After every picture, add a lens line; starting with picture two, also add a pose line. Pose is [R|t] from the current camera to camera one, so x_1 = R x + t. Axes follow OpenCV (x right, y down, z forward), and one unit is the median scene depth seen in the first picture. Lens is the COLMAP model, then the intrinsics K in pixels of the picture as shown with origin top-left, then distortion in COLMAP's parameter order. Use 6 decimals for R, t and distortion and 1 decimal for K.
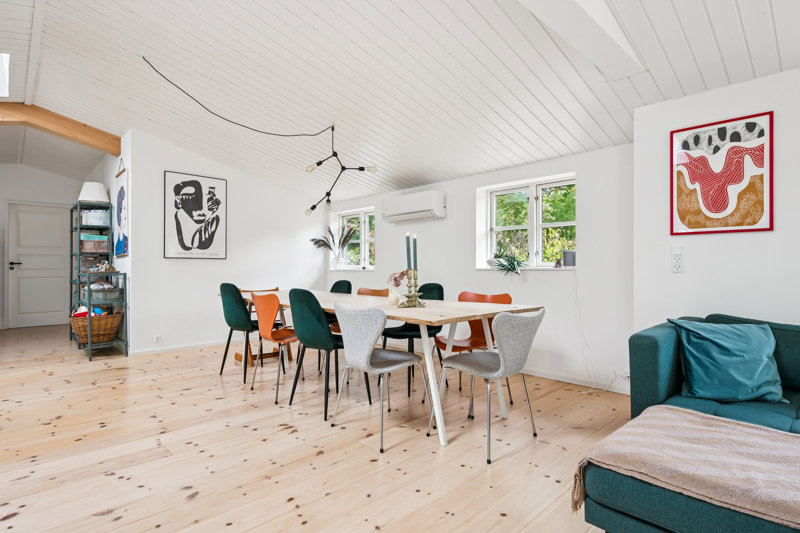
lens RADIAL K [[413.7, 0, 400.0], [0, 413.7, 266.5], [0, 0, 1]] dist [-0.000929, 0.000187]
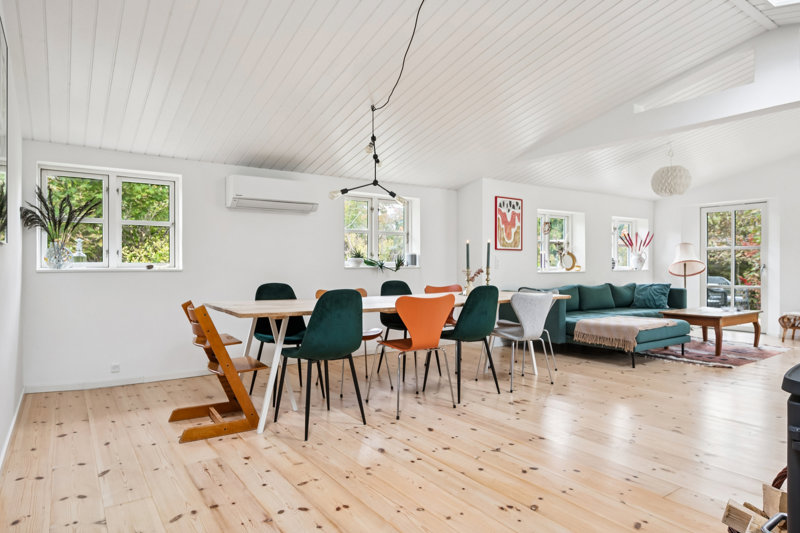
lens RADIAL K [[478.3, 0, 400.0], [0, 478.3, 266.5], [0, 0, 1]] dist [-0.007167, -0.001062]
pose [[0.153021, -0.000901, 0.988223, -1.646000], [-0.003096, 0.999994, 0.001391, 0.002084], [-0.988218, -0.003272, 0.153017, 1.109237]]
